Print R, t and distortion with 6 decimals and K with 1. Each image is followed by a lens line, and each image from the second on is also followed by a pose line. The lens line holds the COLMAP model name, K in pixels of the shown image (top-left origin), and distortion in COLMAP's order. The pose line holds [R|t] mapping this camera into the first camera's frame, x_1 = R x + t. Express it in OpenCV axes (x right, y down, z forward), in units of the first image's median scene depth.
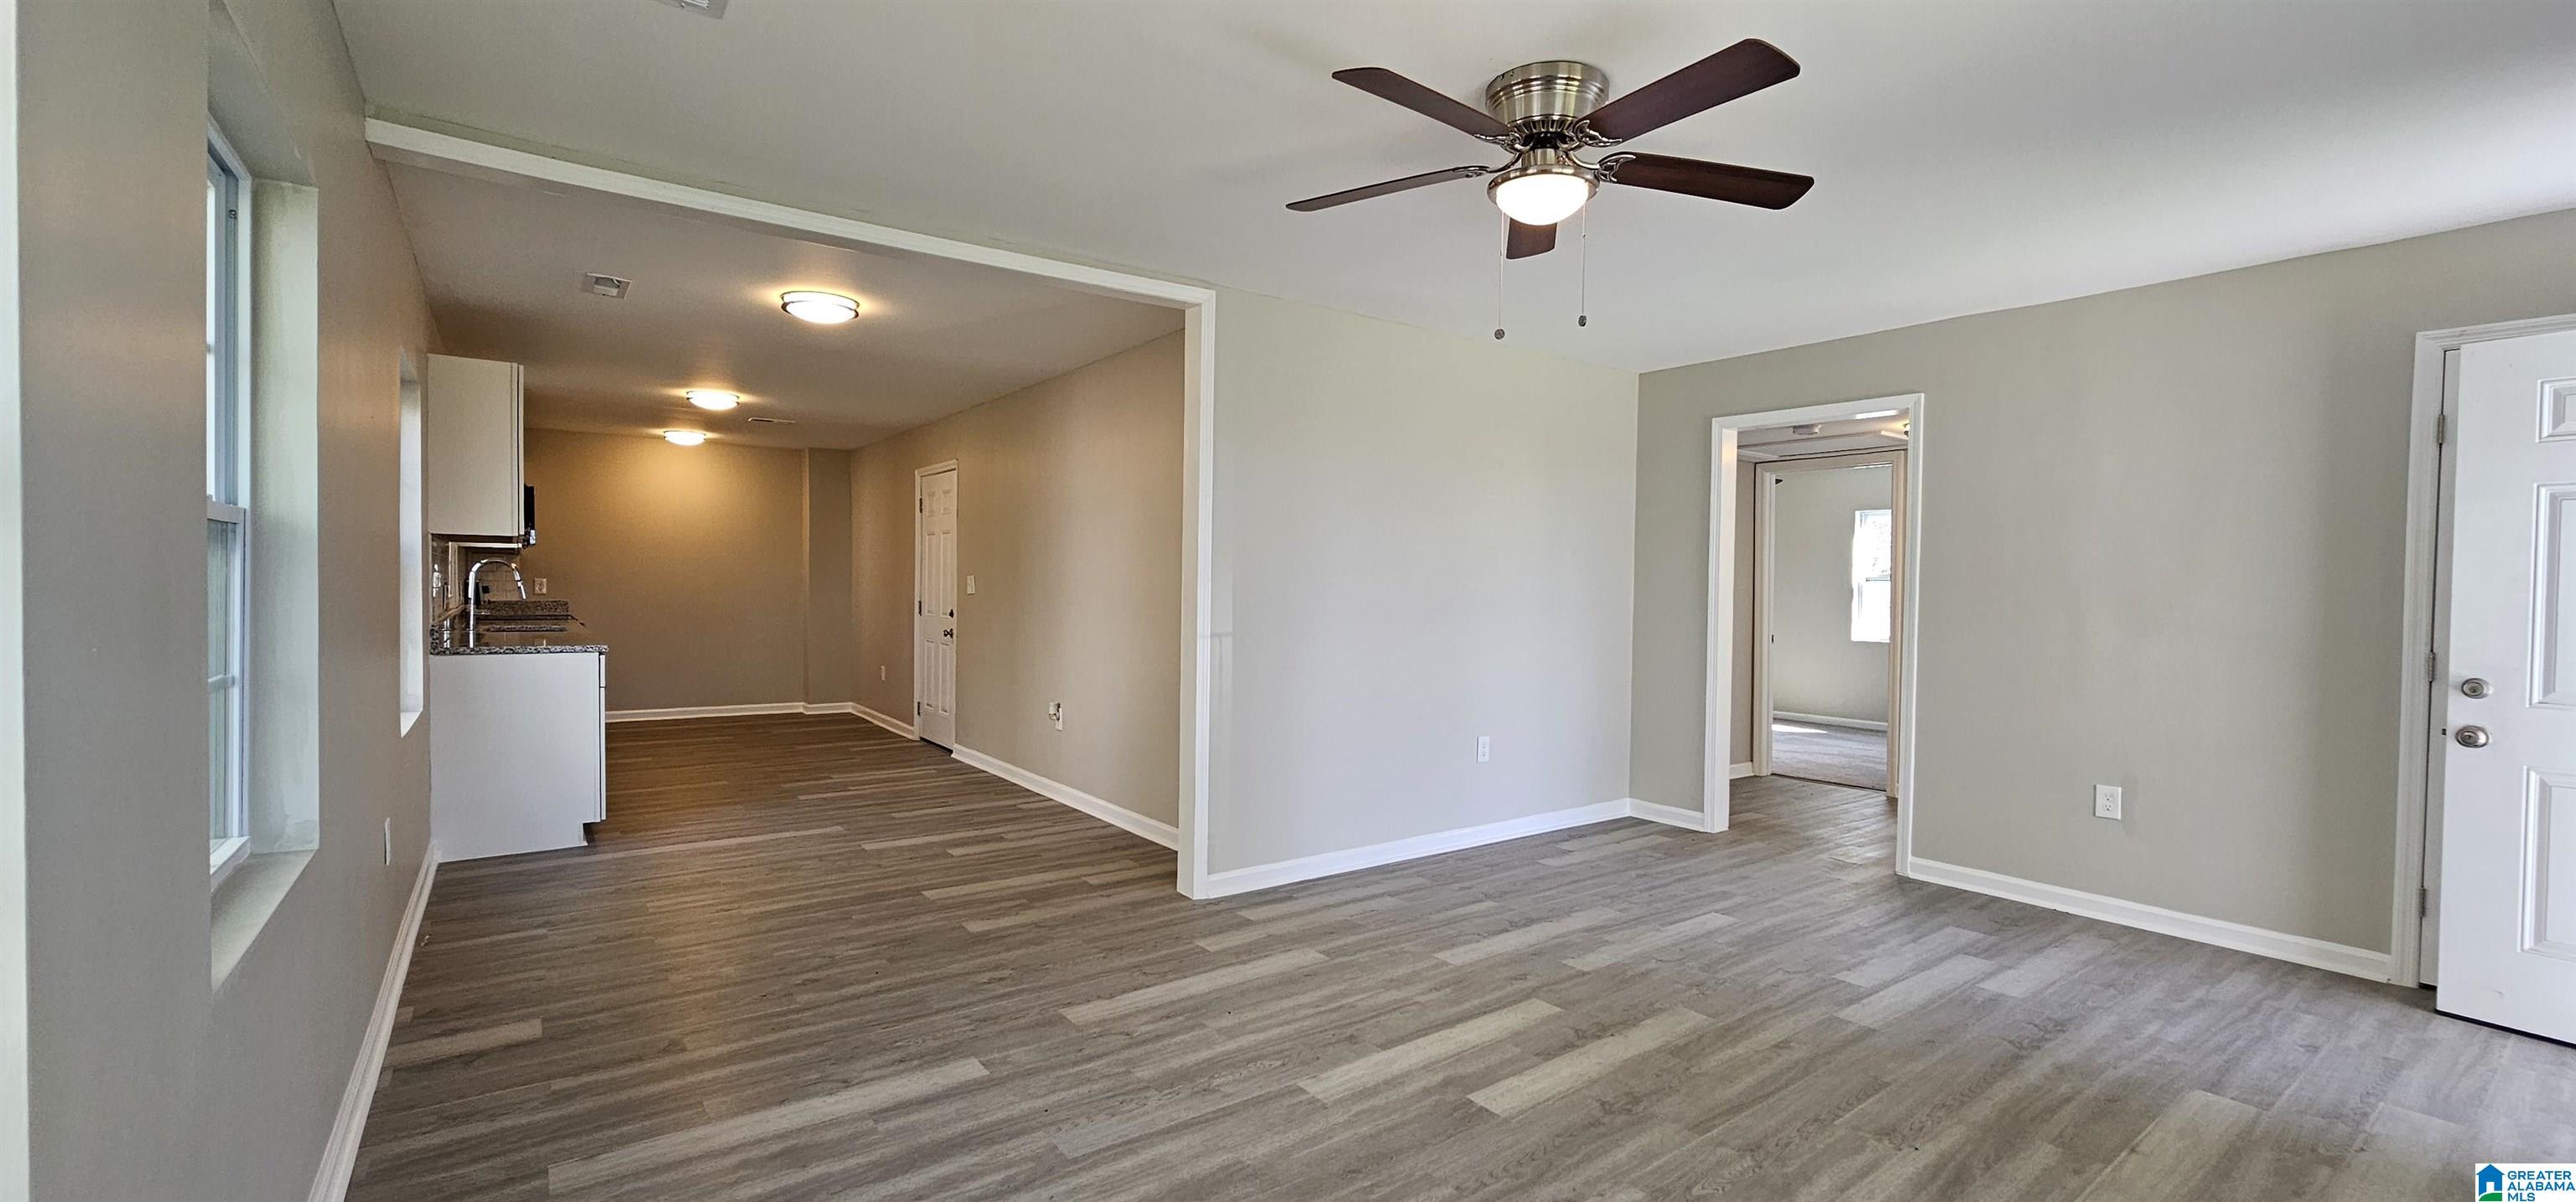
lens RADIAL K [[1063.1, 0, 1288.0], [0, 1063.1, 601.0], [0, 0, 1]] dist [0.001729, 0.000096]
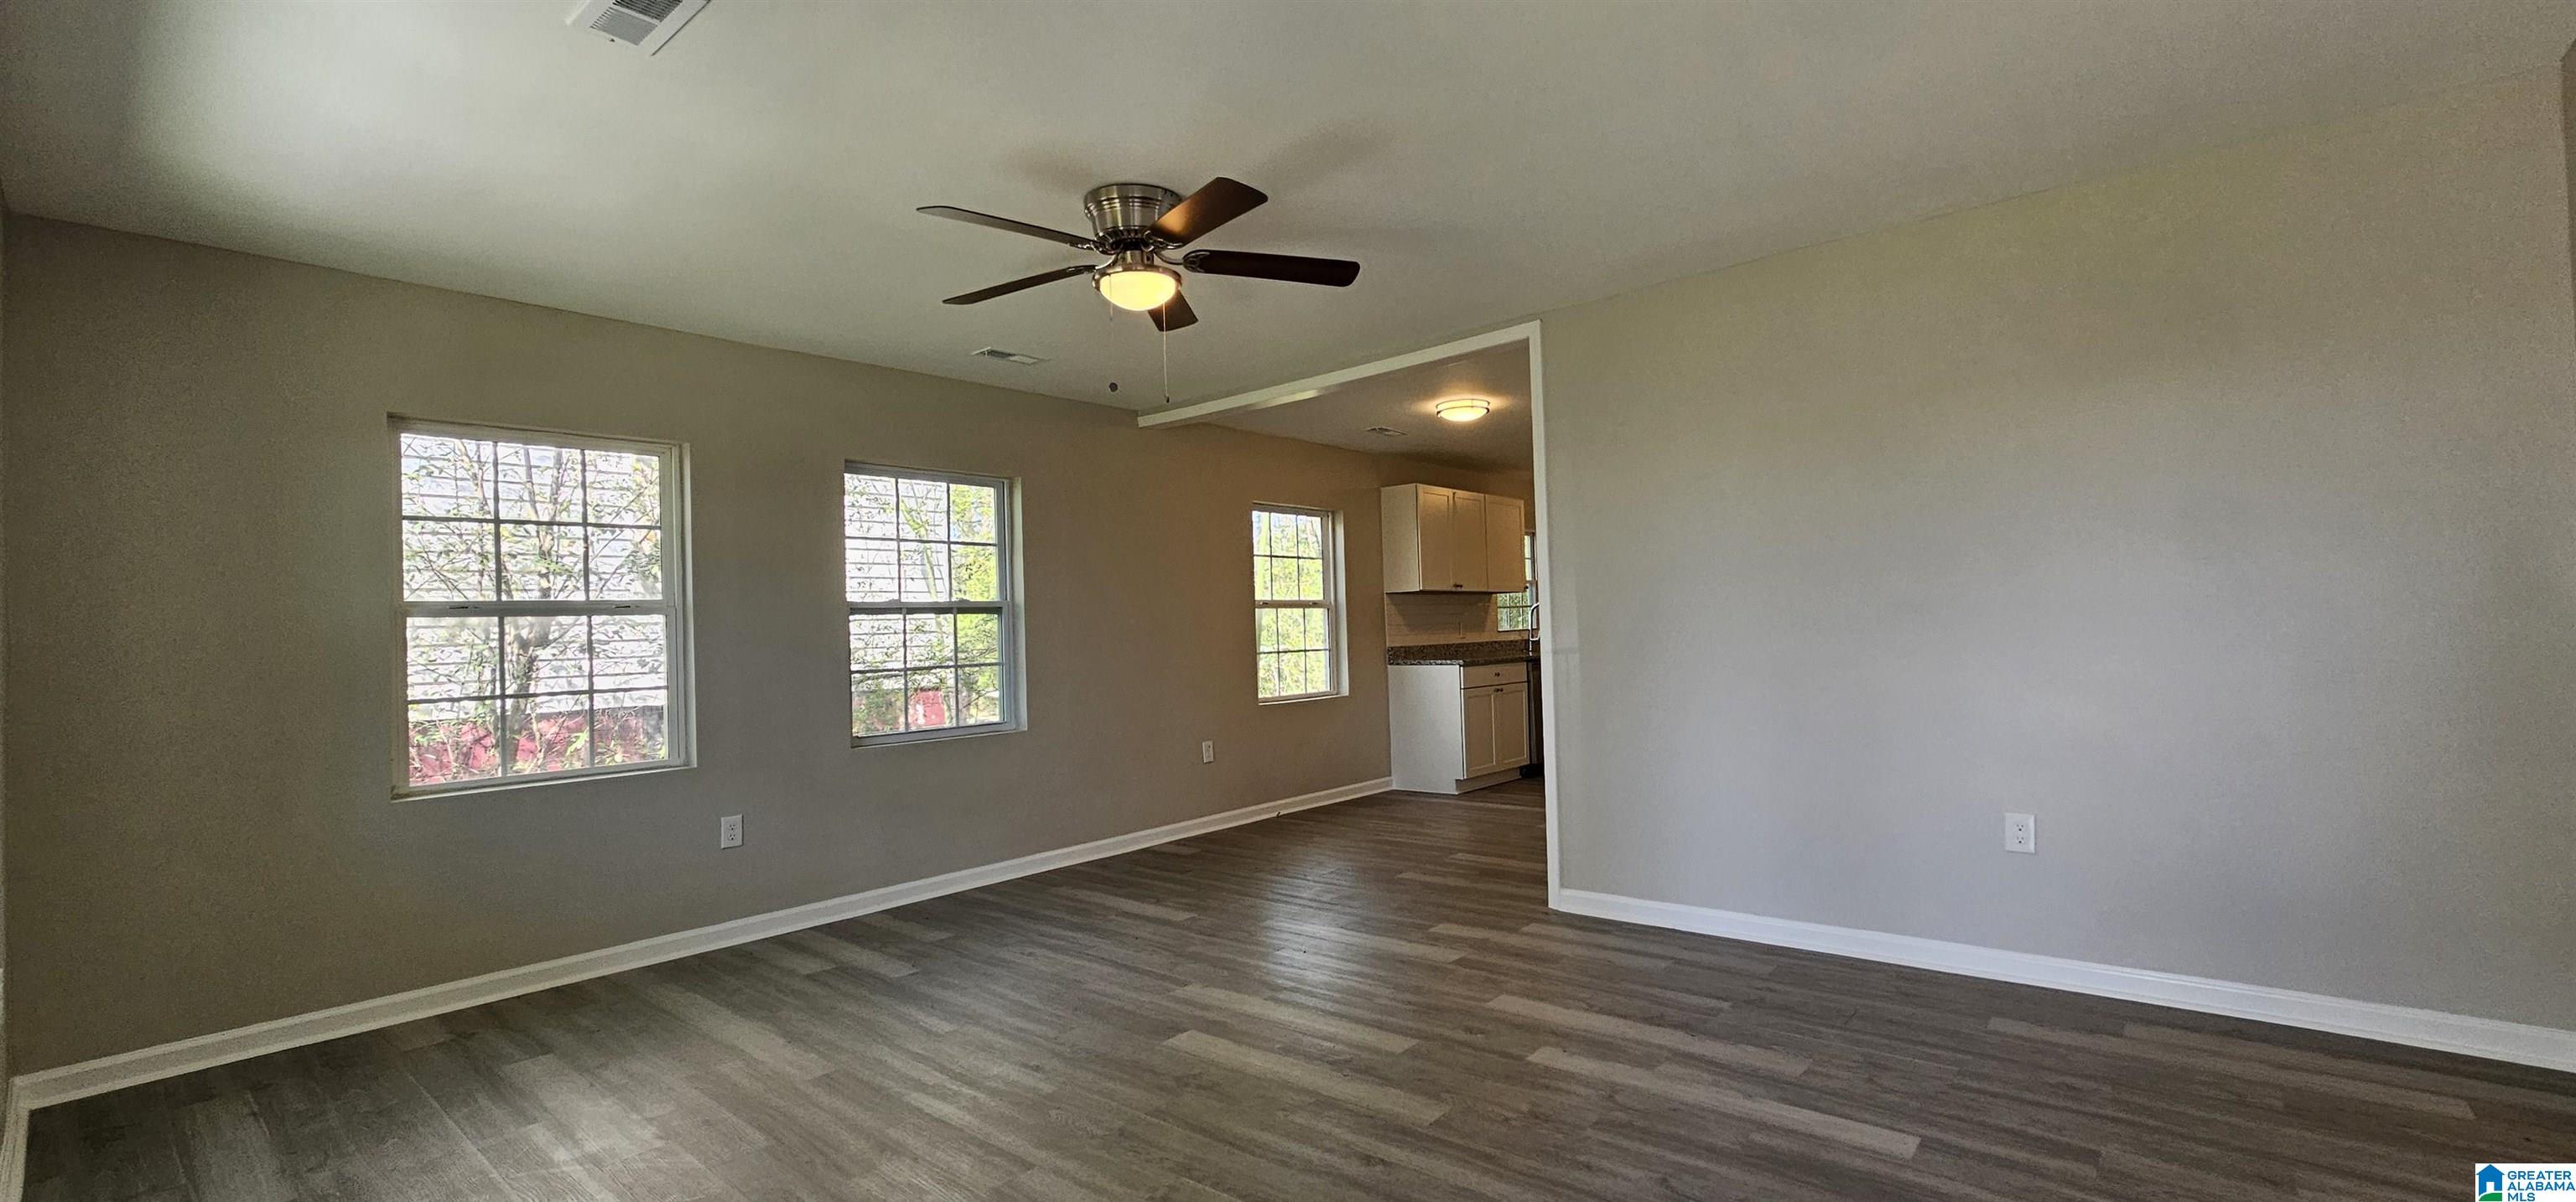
lens RADIAL K [[1017.0, 0, 1292.6], [0, 1017.0, 619.0], [0, 0, 1]] dist [0.000839, 0.000049]
pose [[0.231924, -0.035190, -0.972097, 0.904017], [0.018792, 0.999321, -0.031692, 0.029483], [0.972552, -0.010917, 0.232428, 0.581604]]
